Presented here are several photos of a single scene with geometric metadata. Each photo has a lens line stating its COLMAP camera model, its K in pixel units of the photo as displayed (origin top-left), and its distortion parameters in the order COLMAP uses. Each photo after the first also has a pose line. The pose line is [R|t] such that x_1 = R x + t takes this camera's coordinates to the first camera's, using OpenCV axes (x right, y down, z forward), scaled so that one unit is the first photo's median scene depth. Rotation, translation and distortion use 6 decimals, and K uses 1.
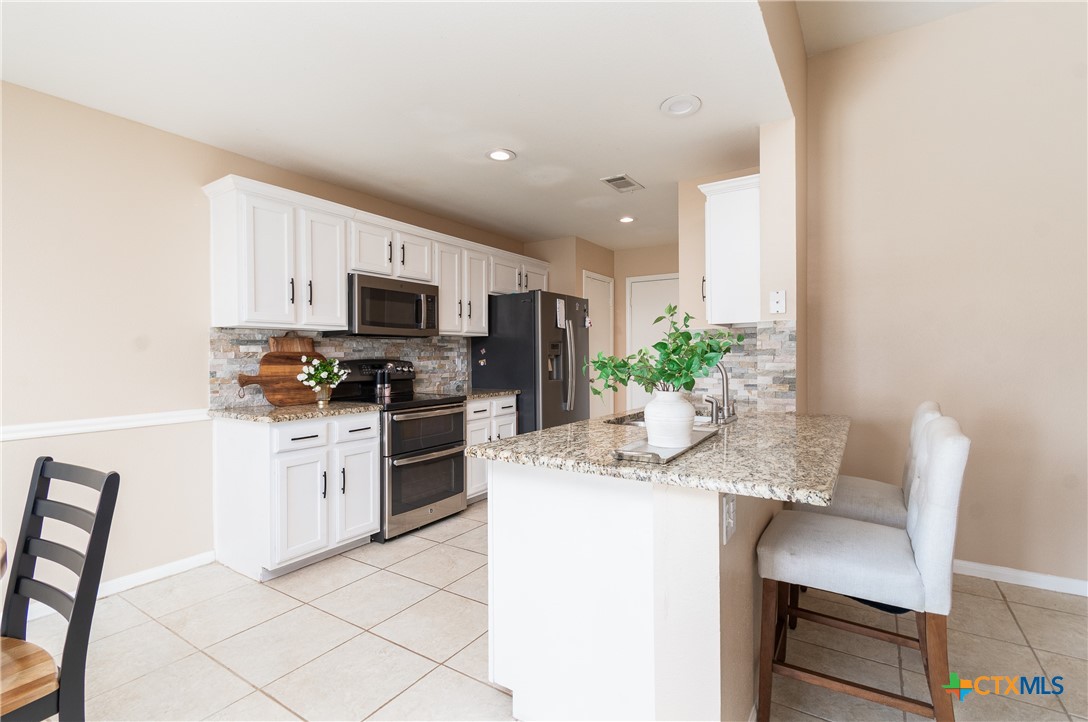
lens RADIAL K [[499.0, 0, 544.0], [0, 499.0, 361.0], [0, 0, 1]] dist [0.014039, -0.000238]
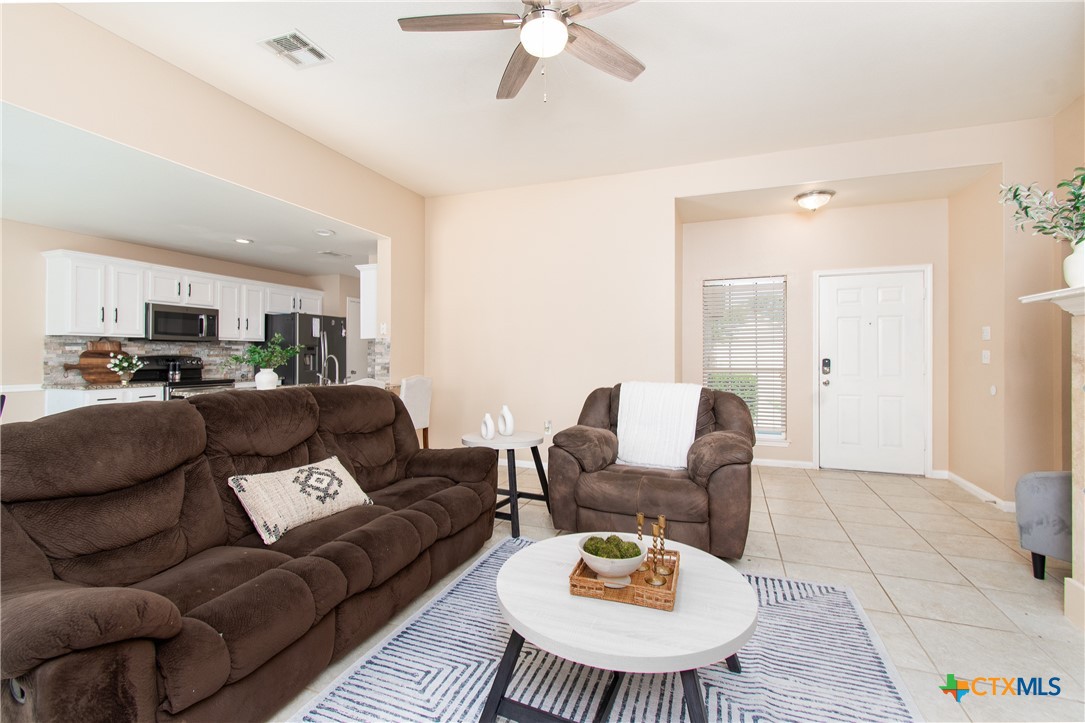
lens RADIAL K [[480.0, 0, 539.2], [0, 480.0, 353.3], [0, 0, 1]] dist [0.000633, 0.000143]
pose [[0.977850, 0.011524, 0.208987, 0.562494], [-0.007966, 0.999809, -0.017857, 0.008383], [-0.209153, 0.015796, 0.977755, -0.834169]]
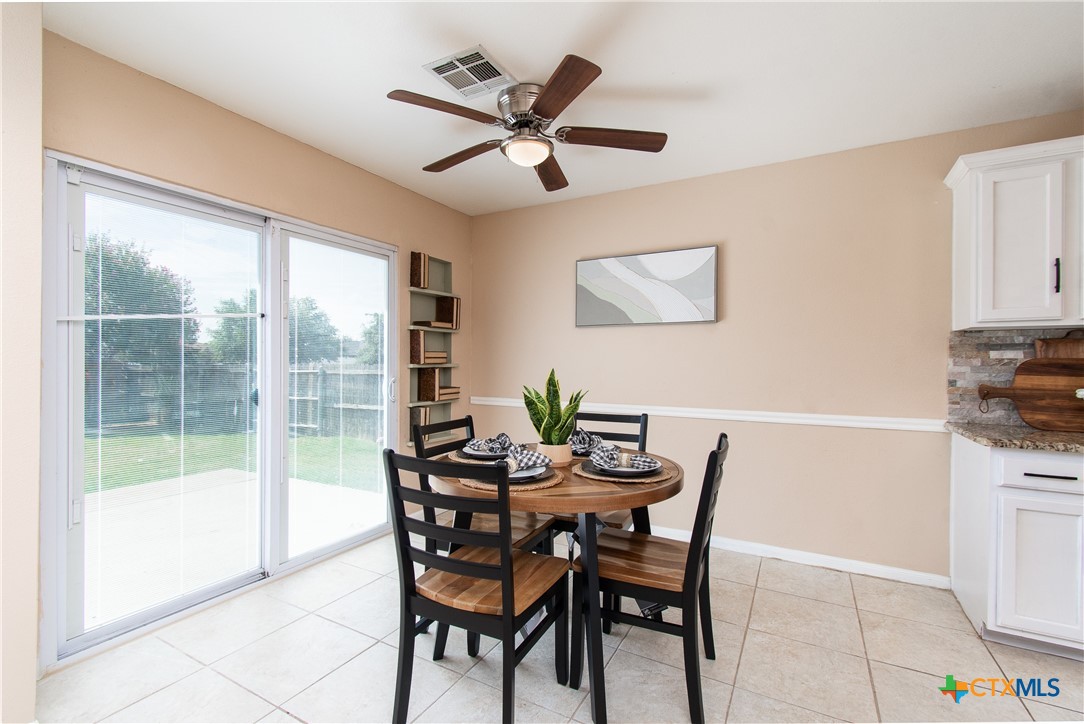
lens RADIAL K [[483.1, 0, 542.0], [0, 483.1, 362.0], [0, 0, 1]] dist [-0.004828, -0.000347]
pose [[0.071570, 0.006674, -0.997413, 0.138980], [-0.017912, 0.999825, 0.005405, -0.002754], [0.997275, 0.017479, 0.071677, 0.183322]]
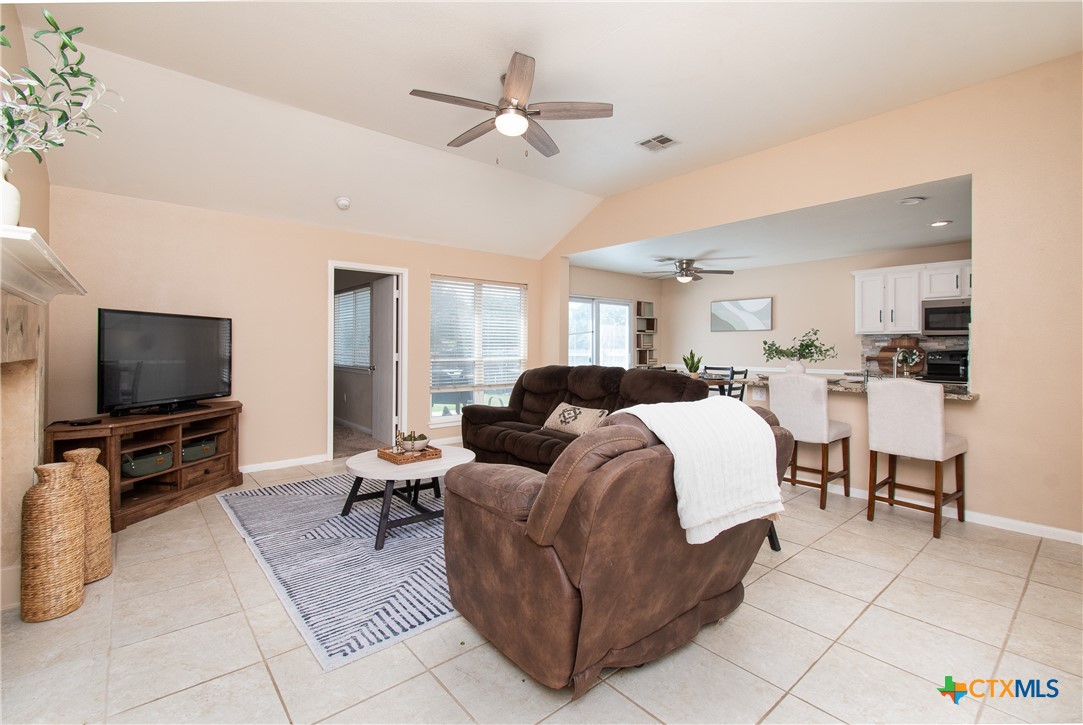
lens RADIAL K [[482.6, 0, 541.5], [0, 482.6, 362.5], [0, 0, 1]] dist [-0.004828, -0.000347]
pose [[-0.282364, 0.033831, -0.958711, 1.663991], [-0.014872, 0.999103, 0.039636, -0.006041], [0.959192, 0.025450, -0.281608, 0.207060]]
